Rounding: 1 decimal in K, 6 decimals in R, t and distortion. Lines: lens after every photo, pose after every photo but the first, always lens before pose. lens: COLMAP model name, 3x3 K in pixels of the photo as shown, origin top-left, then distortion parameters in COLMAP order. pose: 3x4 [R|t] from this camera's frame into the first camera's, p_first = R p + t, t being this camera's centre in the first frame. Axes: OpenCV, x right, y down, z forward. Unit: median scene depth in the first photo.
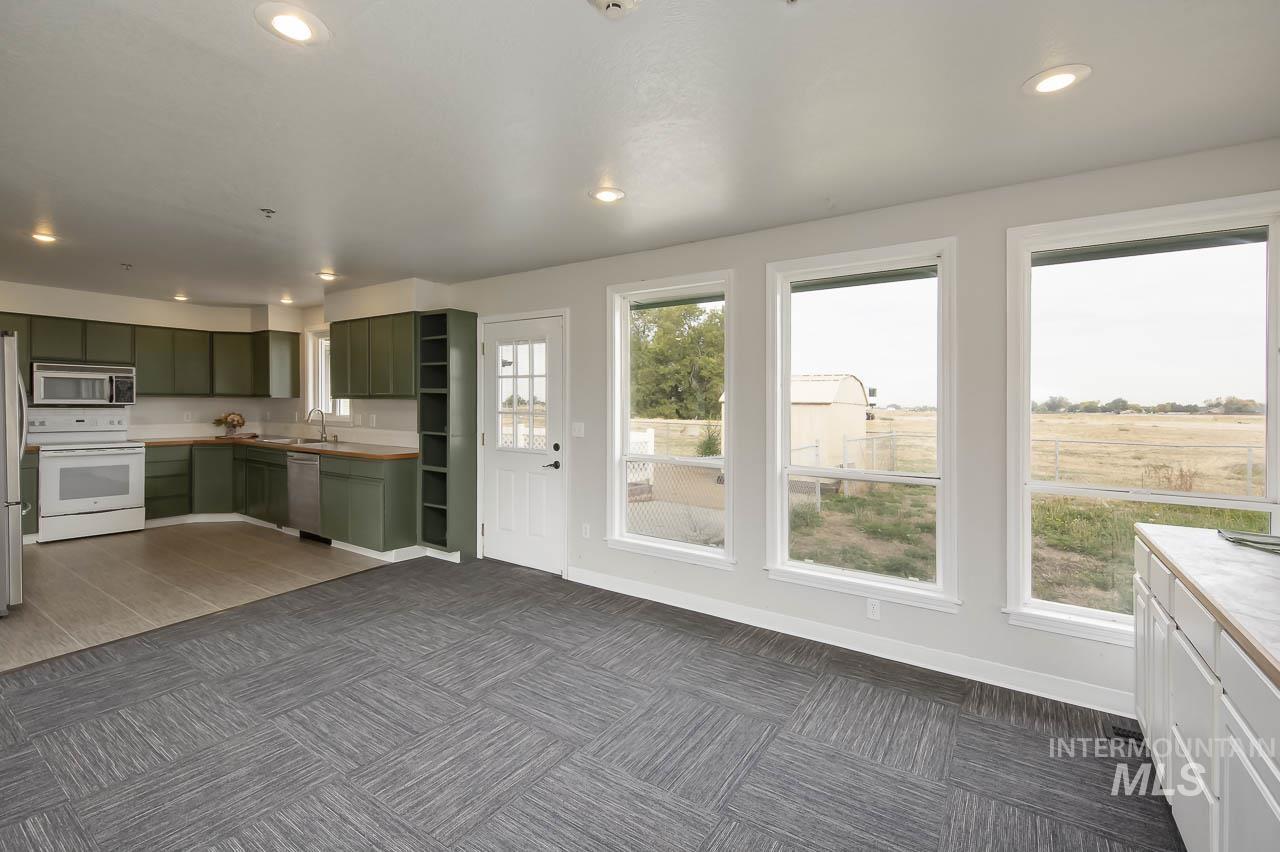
lens RADIAL K [[563.0, 0, 627.1], [0, 563.0, 412.8], [0, 0, 1]] dist [0.024176, -0.008527]
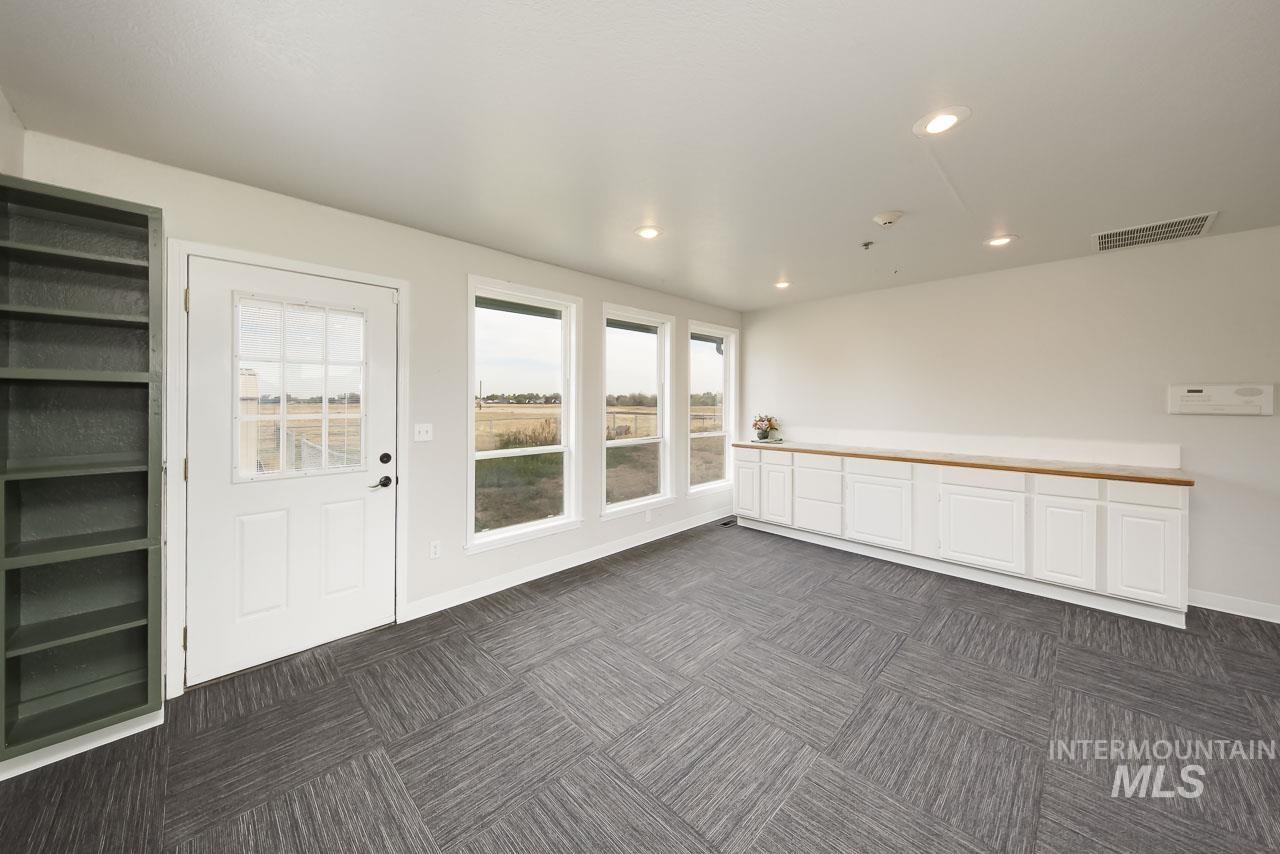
lens RADIAL K [[443.7, 0, 624.8], [0, 443.7, 403.3], [0, 0, 1]] dist [0.008517, -0.000049]
pose [[0.194689, -0.016464, 0.980727, -0.537763], [0.018110, 0.999749, 0.013188, -0.012793], [-0.980698, 0.015194, 0.194939, 0.464681]]
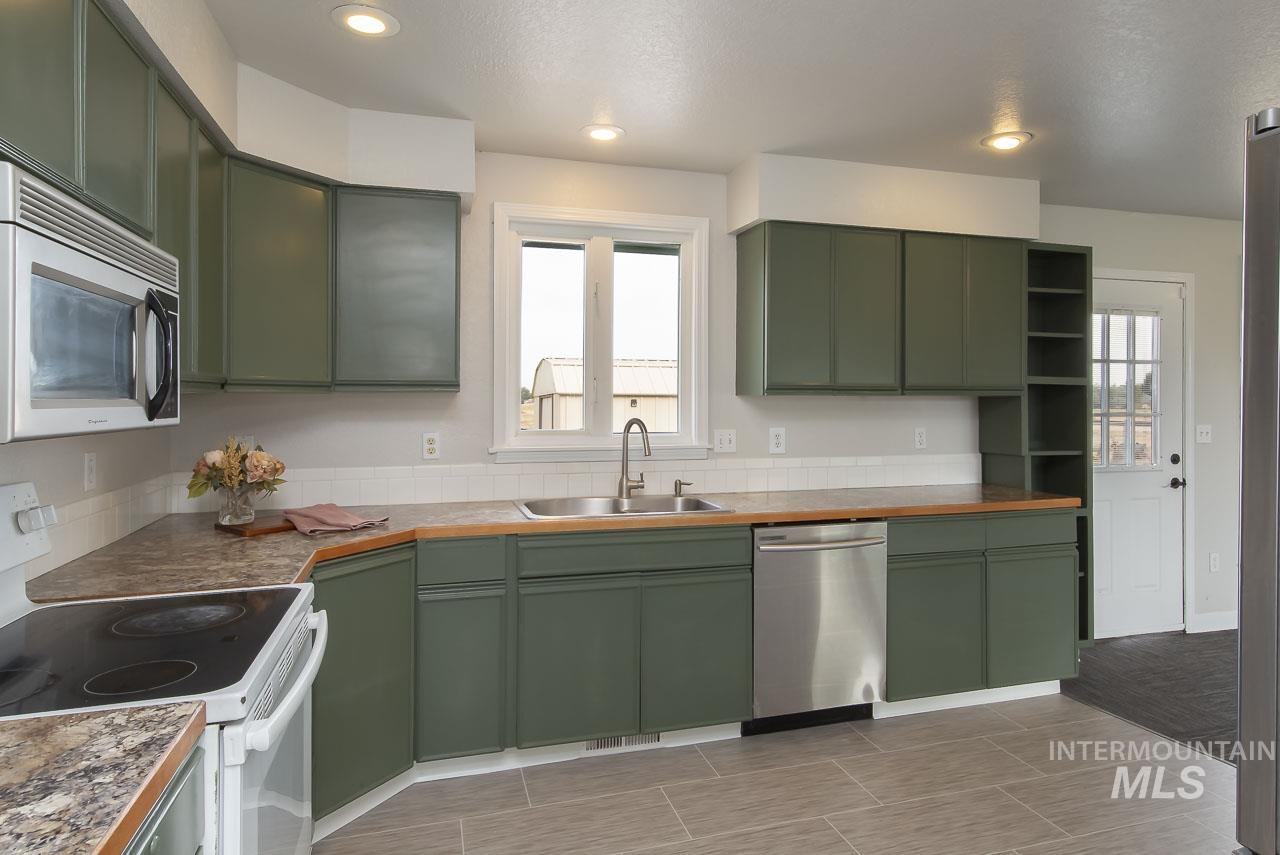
lens RADIAL K [[756.3, 0, 656.8], [0, 756.3, 392.7], [0, 0, 1]] dist [0.017155, 0.000092]
pose [[0.620468, -0.002968, 0.784226, -1.099905], [0.017198, 0.999804, -0.009823, -0.023163], [-0.784043, 0.019583, 0.620397, 0.751219]]
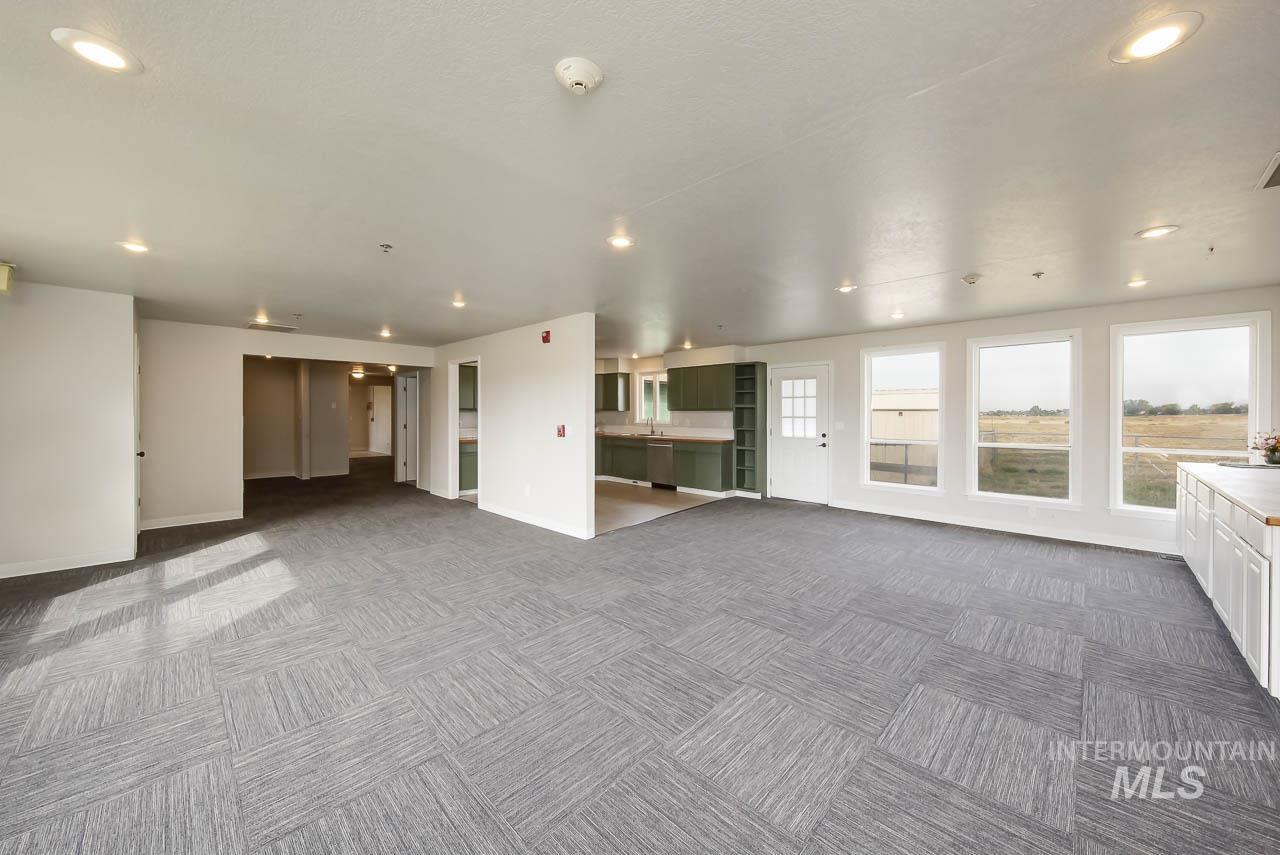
lens RADIAL K [[465.2, 0, 639.4], [0, 465.2, 414.8], [0, 0, 1]] dist [-0.000180, -0.000063]
pose [[0.985246, -0.009175, -0.170900, -0.381334], [0.007602, 0.999923, -0.009857, 0.002911], [0.170977, 0.008413, 0.985239, -0.506089]]
